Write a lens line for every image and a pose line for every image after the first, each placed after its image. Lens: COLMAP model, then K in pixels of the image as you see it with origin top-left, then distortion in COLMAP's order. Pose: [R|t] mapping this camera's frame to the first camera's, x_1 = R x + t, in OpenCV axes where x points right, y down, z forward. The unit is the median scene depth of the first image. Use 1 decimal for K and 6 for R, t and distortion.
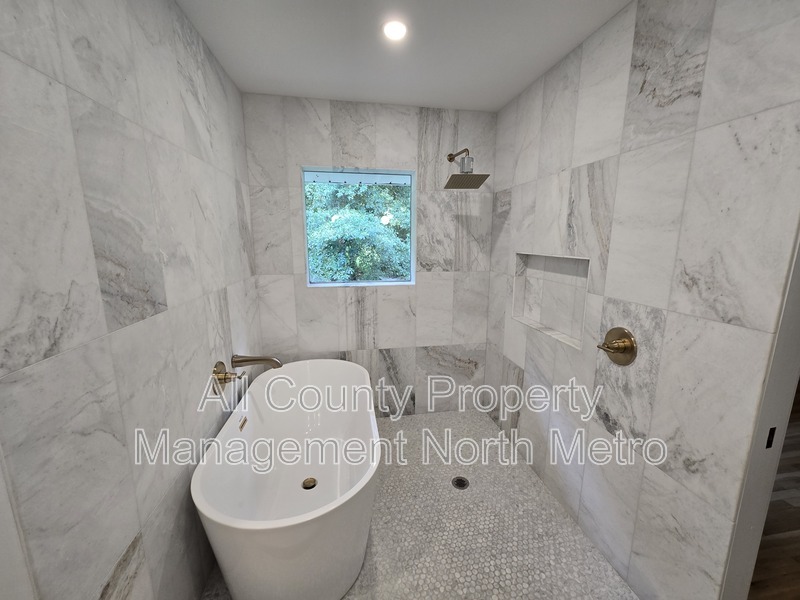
lens RADIAL K [[329.3, 0, 408.3], [0, 329.3, 299.4], [0, 0, 1]] dist [0.001123, 0.000215]
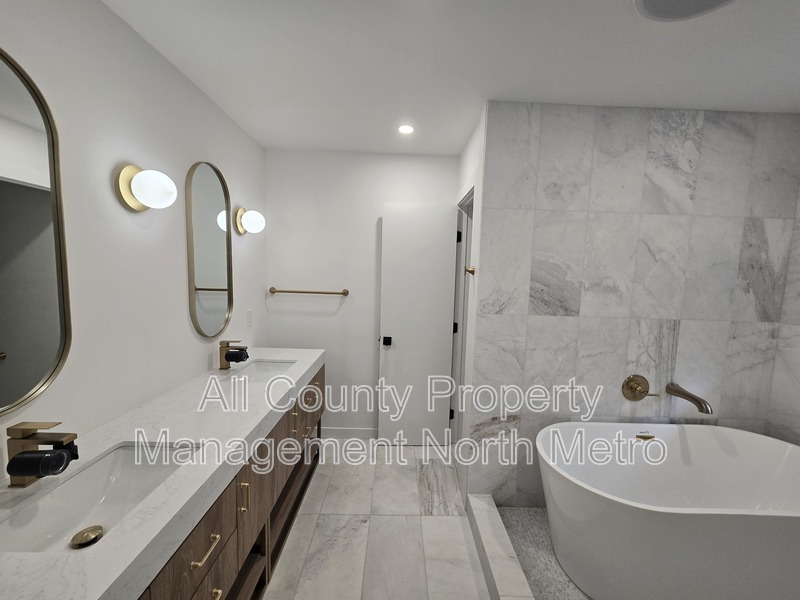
lens RADIAL K [[329.3, 0, 408.3], [0, 329.3, 299.4], [0, 0, 1]] dist [0.001123, 0.000215]
pose [[-0.162936, 0.089825, -0.982539, 1.394694], [-0.209971, 0.969878, 0.123488, -0.102042], [0.964035, 0.226426, -0.139167, 0.534010]]
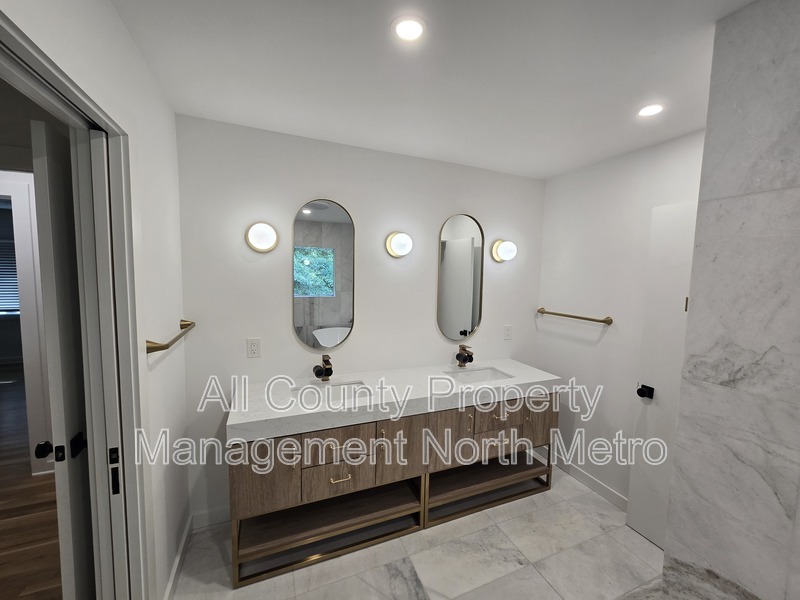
lens RADIAL K [[329.3, 0, 408.3], [0, 329.3, 299.4], [0, 0, 1]] dist [0.001123, 0.000215]
pose [[-0.976183, -0.003276, -0.216926, 0.533397], [-0.060722, 0.964048, 0.258697, -0.419936], [0.208279, 0.265708, -0.941286, 1.664801]]
